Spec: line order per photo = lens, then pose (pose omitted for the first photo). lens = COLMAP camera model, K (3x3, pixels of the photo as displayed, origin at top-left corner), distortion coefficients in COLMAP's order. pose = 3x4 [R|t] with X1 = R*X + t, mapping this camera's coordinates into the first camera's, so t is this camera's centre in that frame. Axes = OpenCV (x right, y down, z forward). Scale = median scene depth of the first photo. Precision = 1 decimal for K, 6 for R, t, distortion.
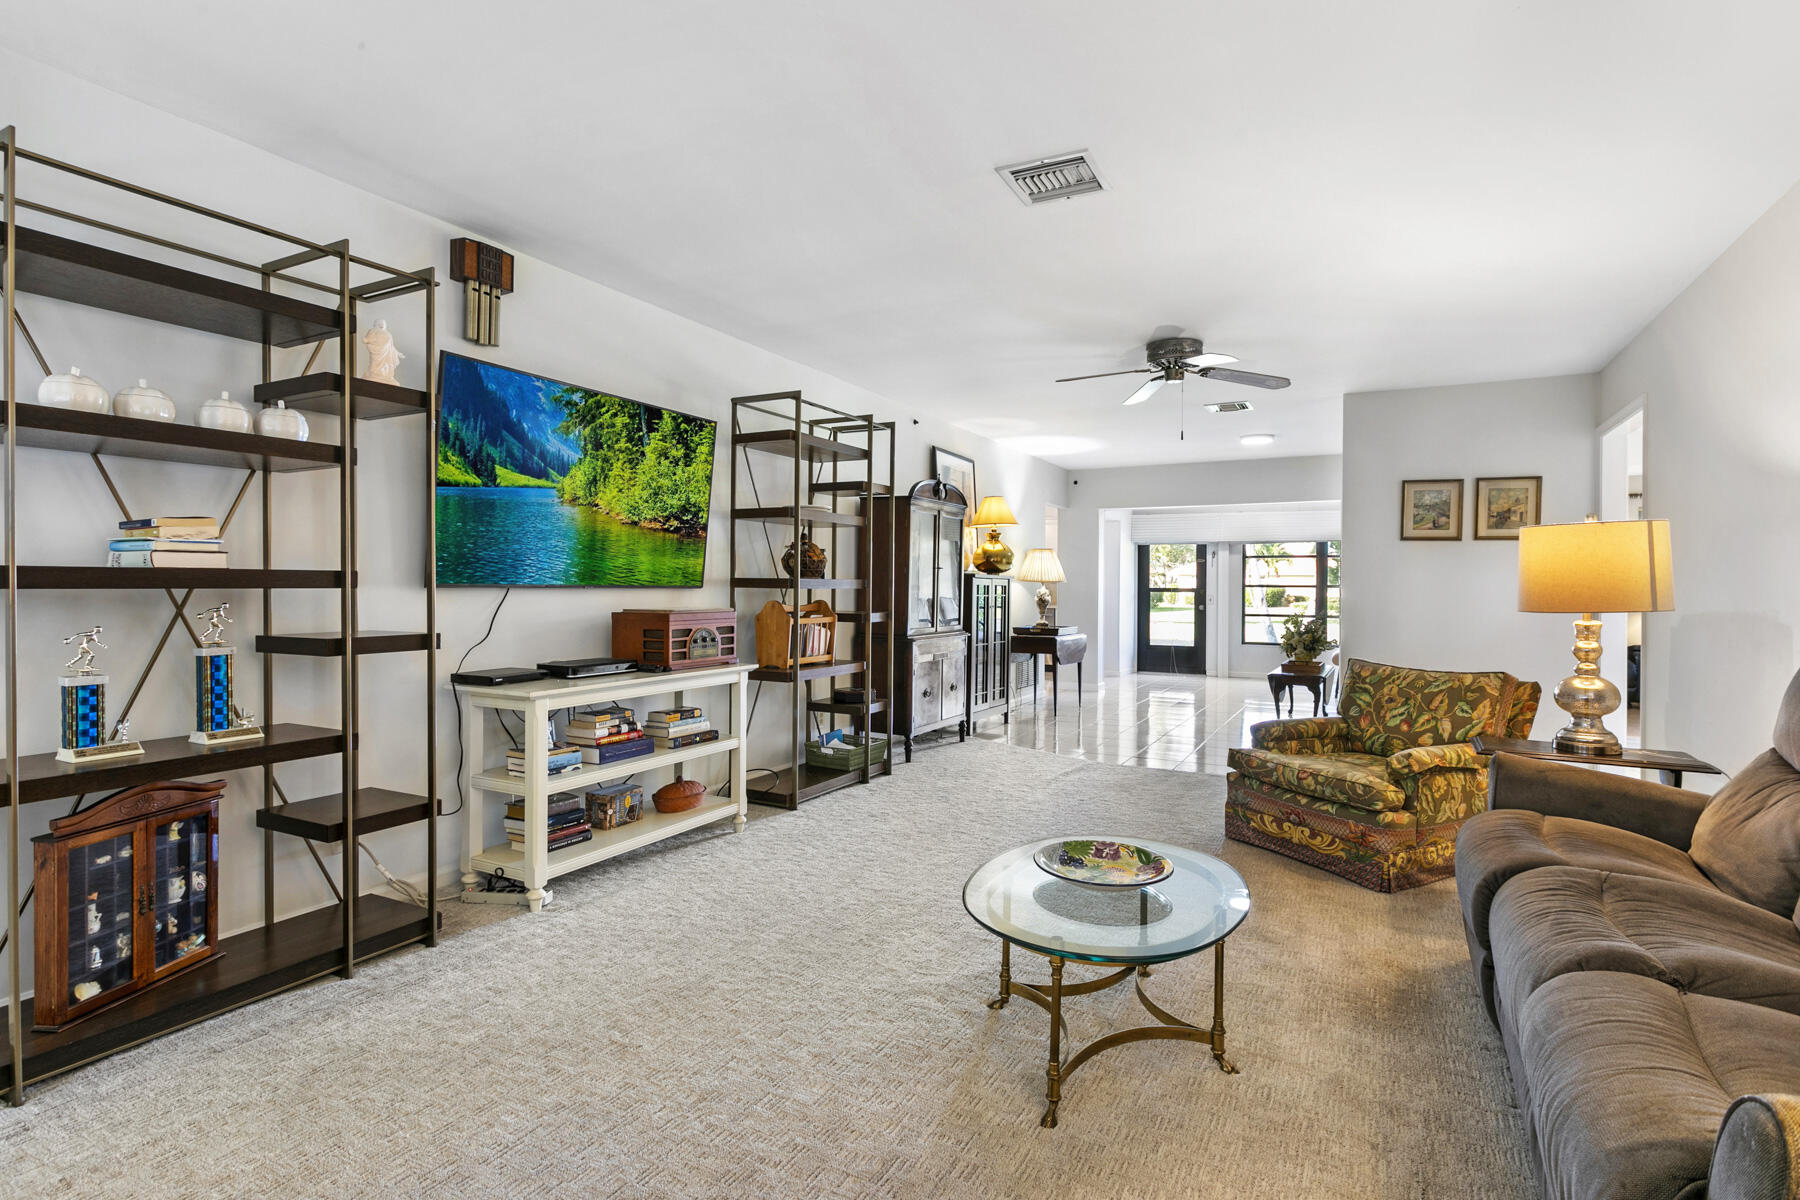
lens RADIAL K [[887.2, 0, 898.8], [0, 887.2, 579.3], [0, 0, 1]] dist [0.001164, 0.009809]
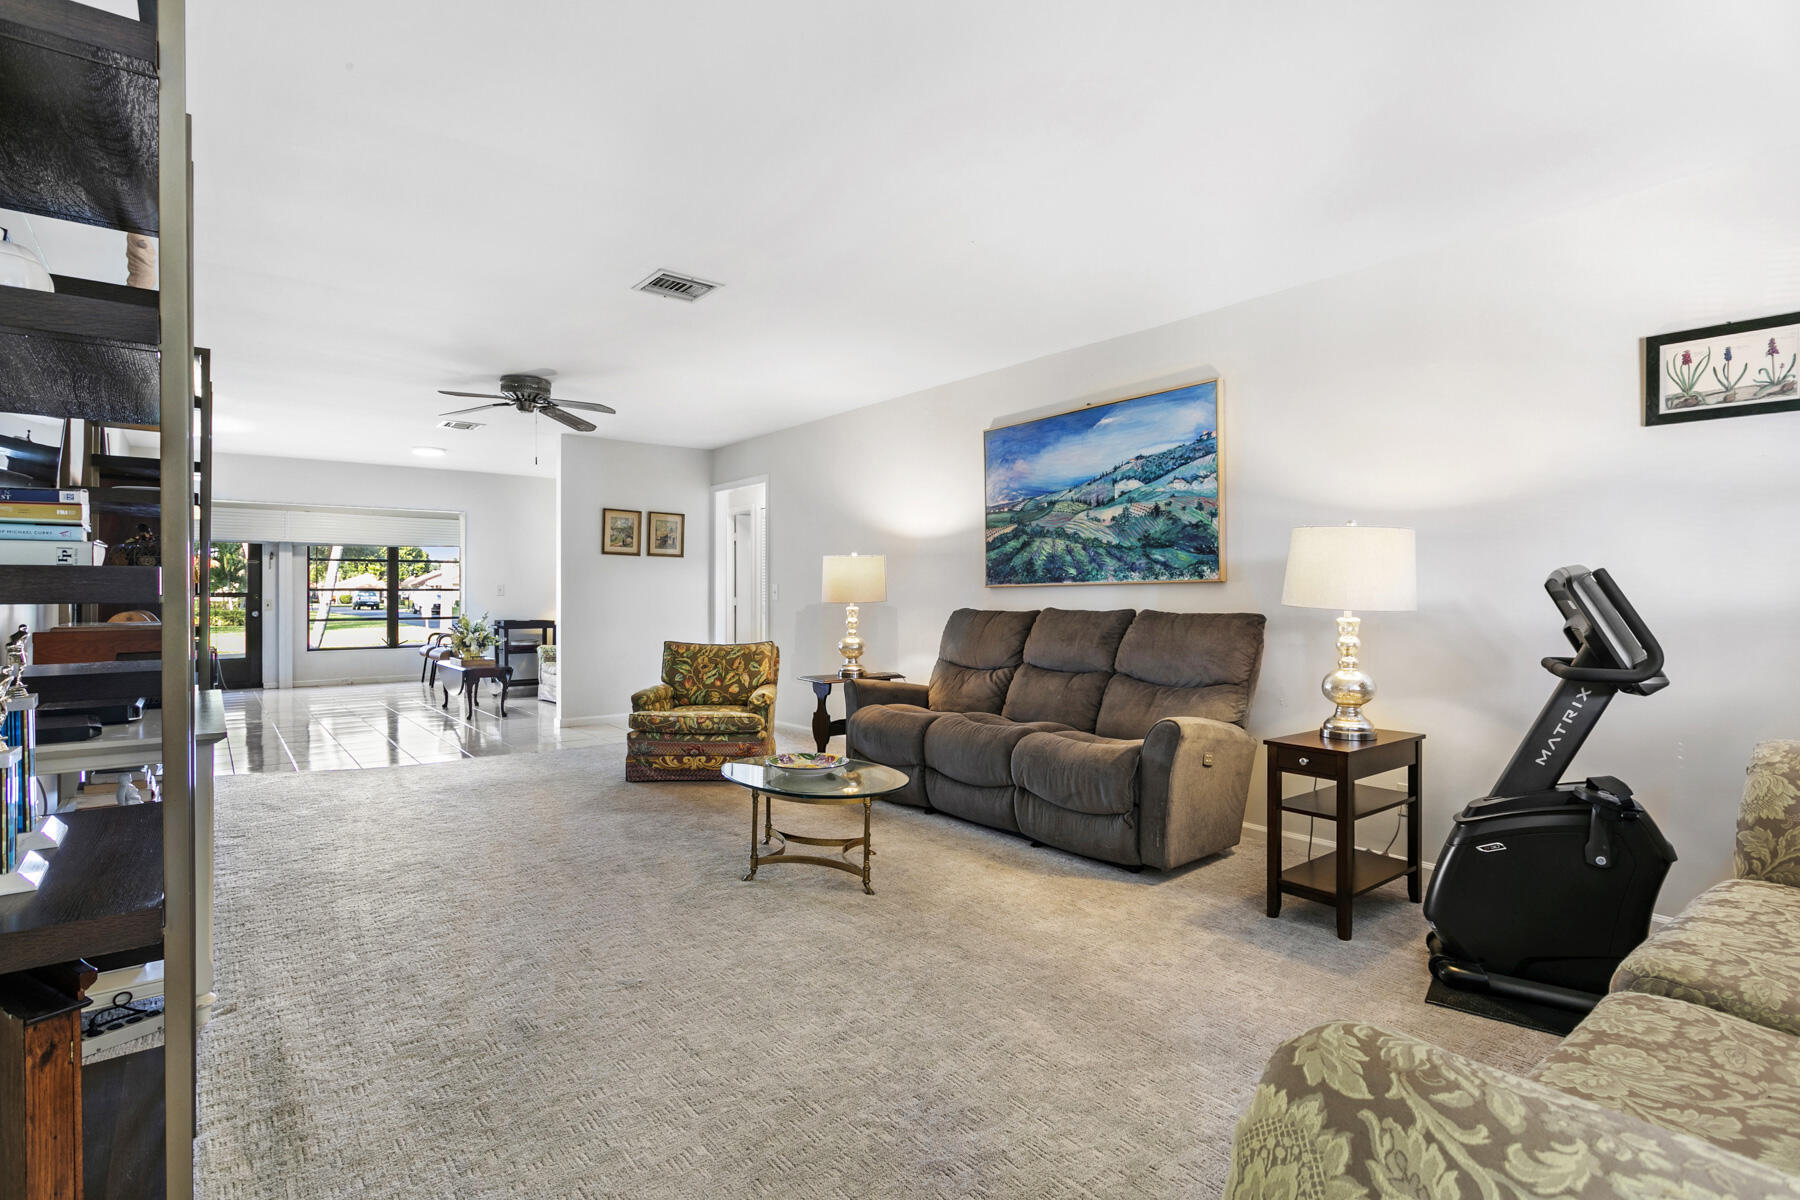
lens RADIAL K [[887.2, 0, 898.8], [0, 887.2, 579.3], [0, 0, 1]] dist [0.001164, 0.009809]
pose [[0.401548, 0.006558, 0.915814, -0.700174], [-0.004005, 0.999977, -0.005405, -0.001993], [-0.915829, -0.001497, 0.401566, 0.120841]]
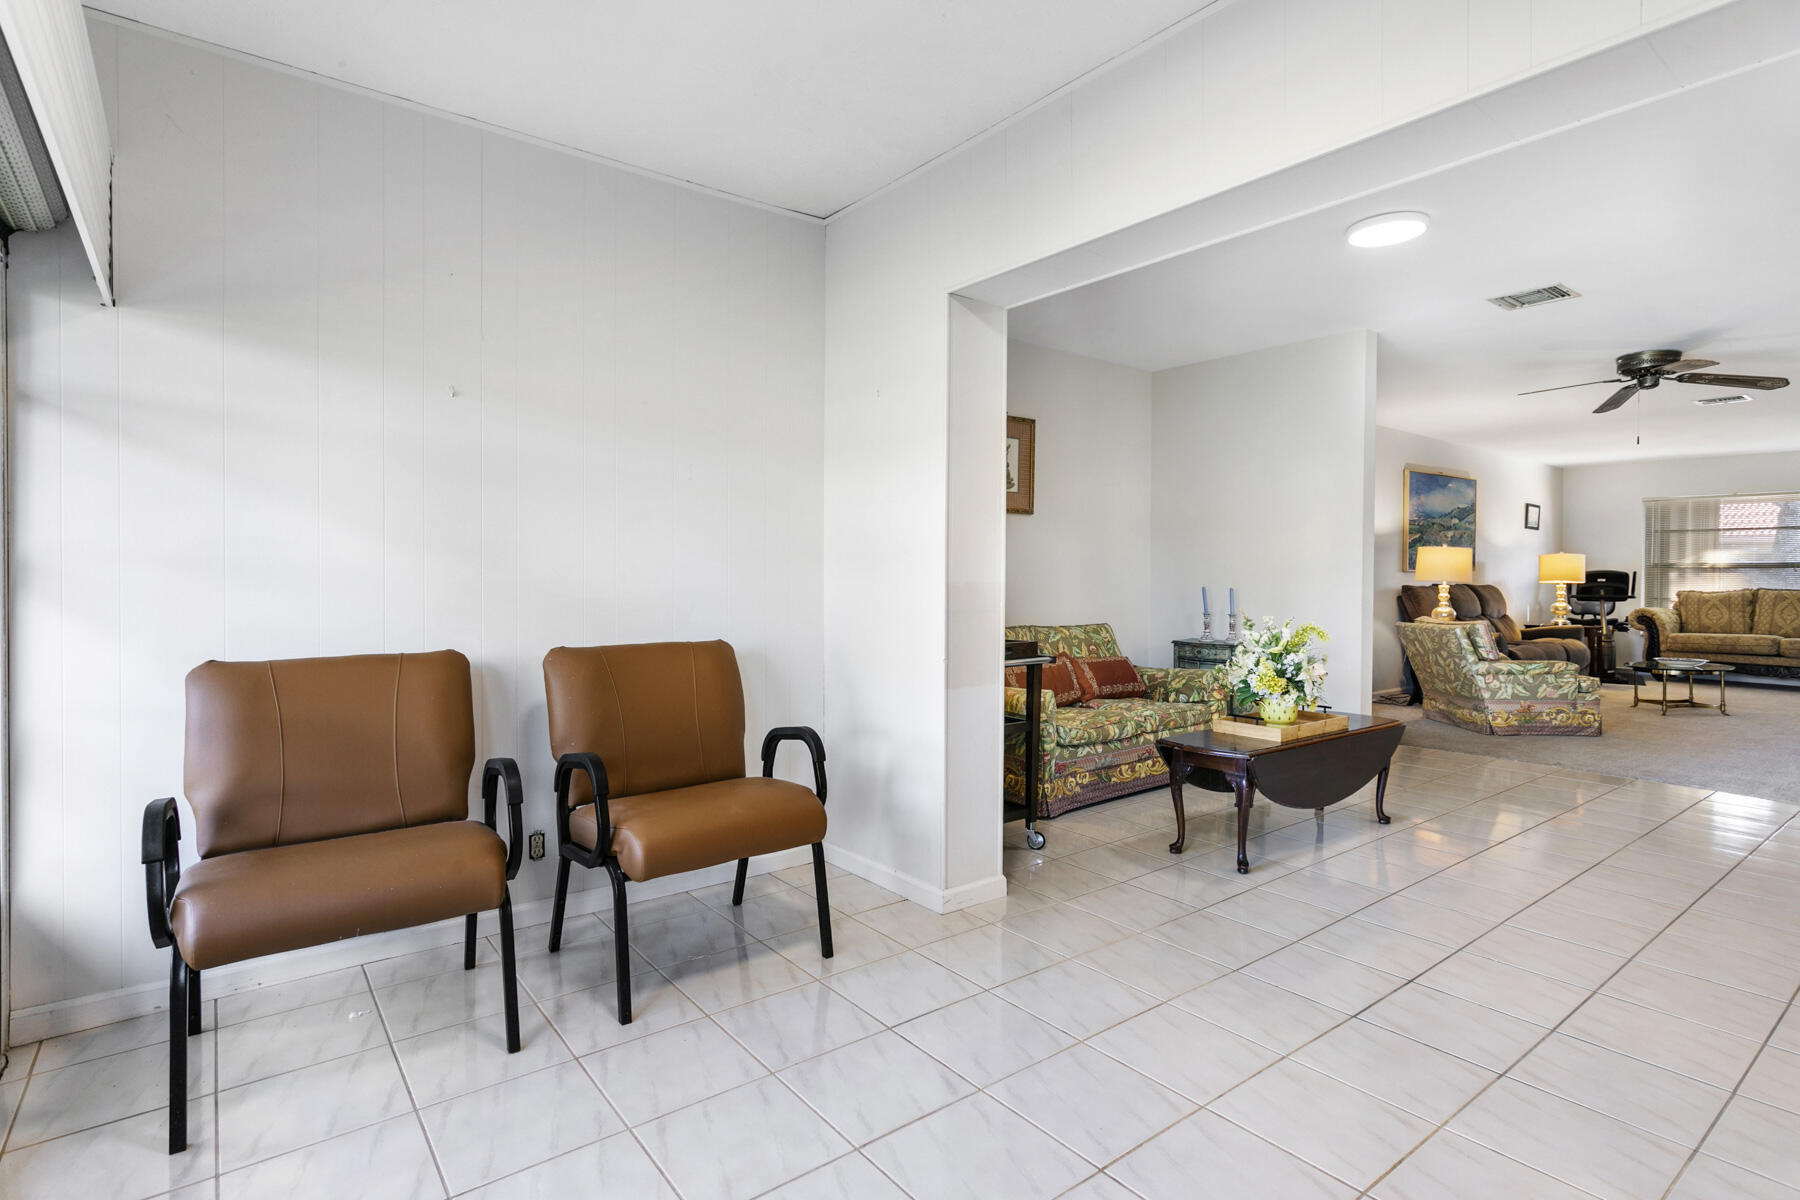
lens RADIAL K [[887.2, 0, 898.8], [0, 887.2, 579.3], [0, 0, 1]] dist [0.001164, 0.009809]
pose [[-0.901842, -0.020848, 0.431564, 0.843495], [-0.022635, 0.999743, 0.000995, 0.049626], [-0.431474, -0.008871, -0.902082, 3.104800]]
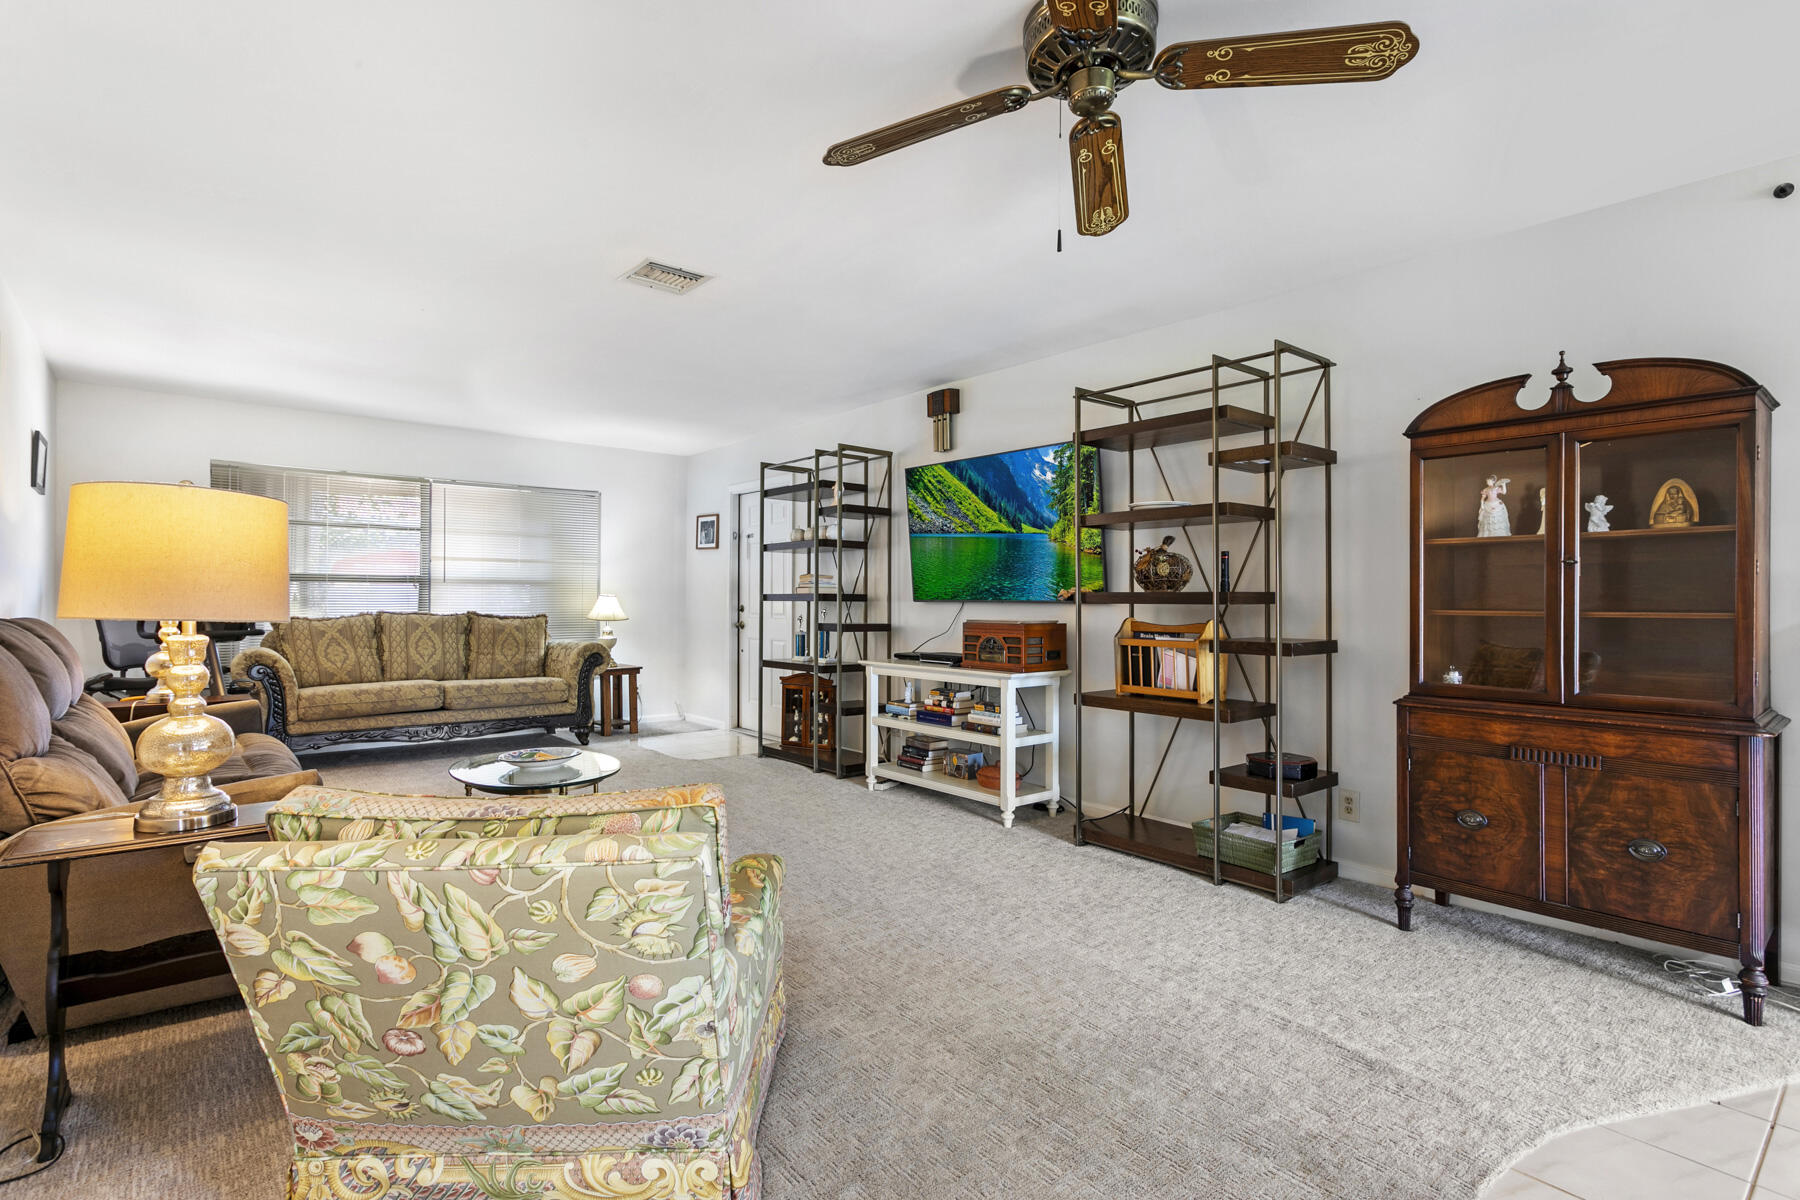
lens RADIAL K [[870.5, 0, 897.0], [0, 870.5, 592.9], [0, 0, 1]] dist [-0.009650, 0.001443]
pose [[-0.382338, -0.019795, -0.923811, 0.917866], [-0.000161, 0.999772, -0.021356, 0.023005], [0.924023, -0.008016, -0.382254, 1.369720]]
